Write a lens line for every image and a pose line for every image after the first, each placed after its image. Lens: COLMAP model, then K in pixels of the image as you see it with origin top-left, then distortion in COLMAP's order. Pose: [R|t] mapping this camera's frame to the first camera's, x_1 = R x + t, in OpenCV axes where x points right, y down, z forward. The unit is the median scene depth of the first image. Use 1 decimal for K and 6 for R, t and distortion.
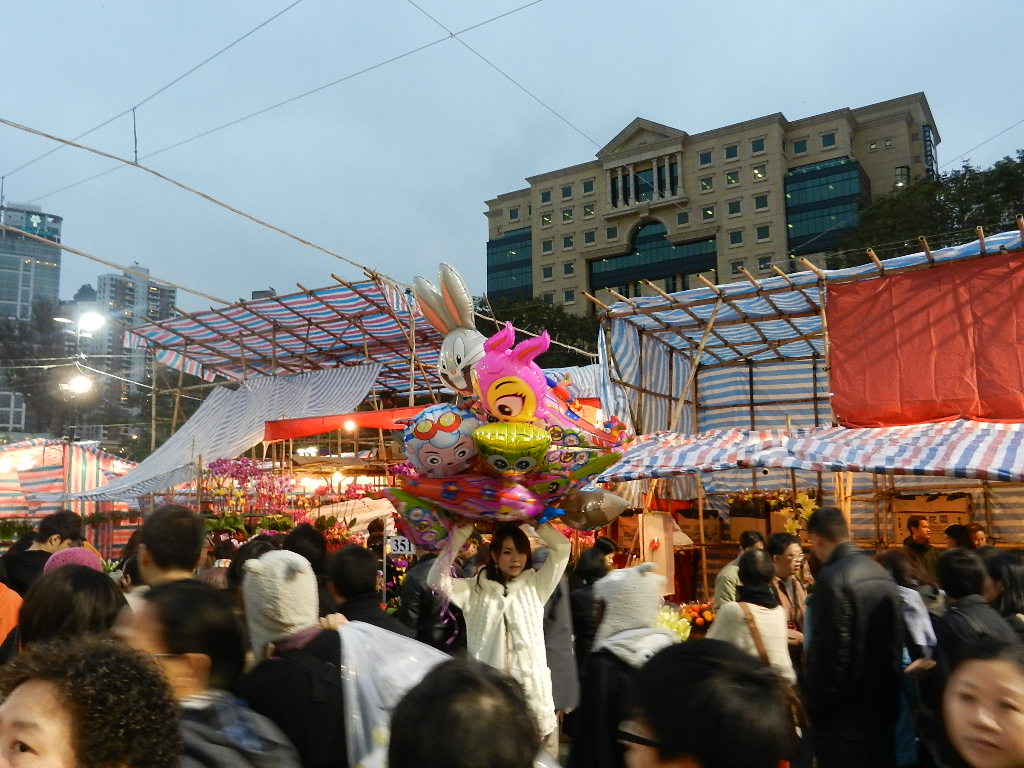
lens RADIAL K [[862.2, 0, 512.5], [0, 862.2, 382.6], [0, 0, 1]] dist [-0.010628, 0.007096]
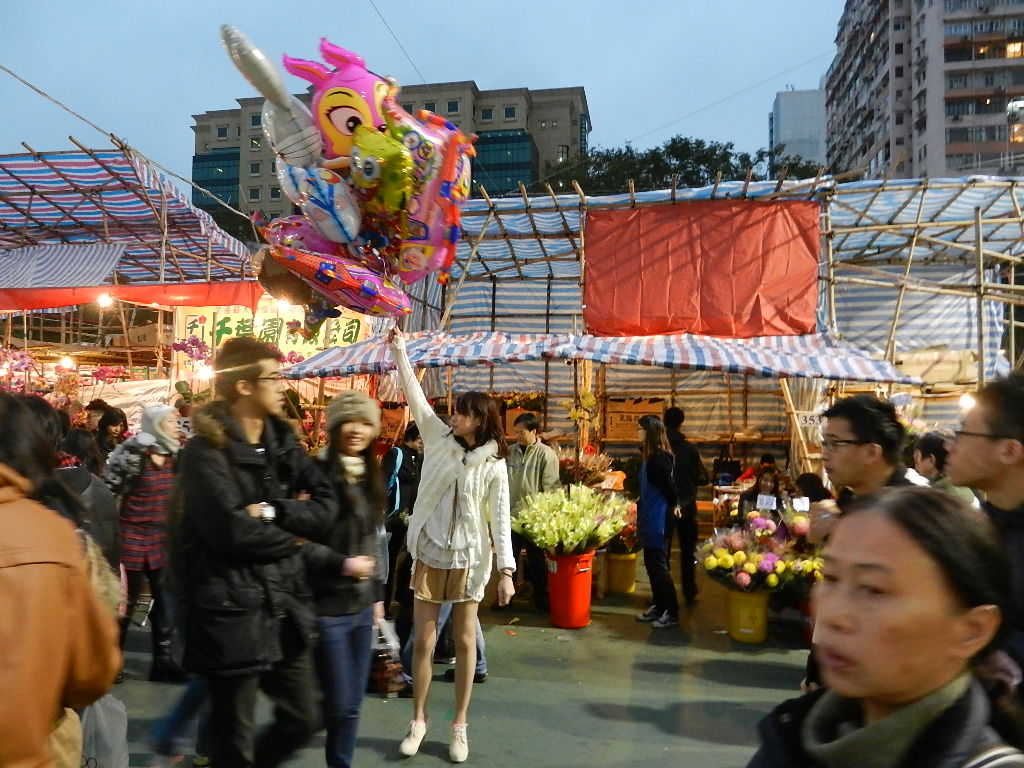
lens RADIAL K [[746.8, 0, 512.4], [0, 746.8, 385.6], [0, 0, 1]] dist [-0.020283, 0.013354]
pose [[0.921802, 0.038295, 0.385766, -0.071505], [-0.076871, 0.993405, 0.085069, 0.030642], [-0.379964, -0.108070, 0.918666, 0.084450]]
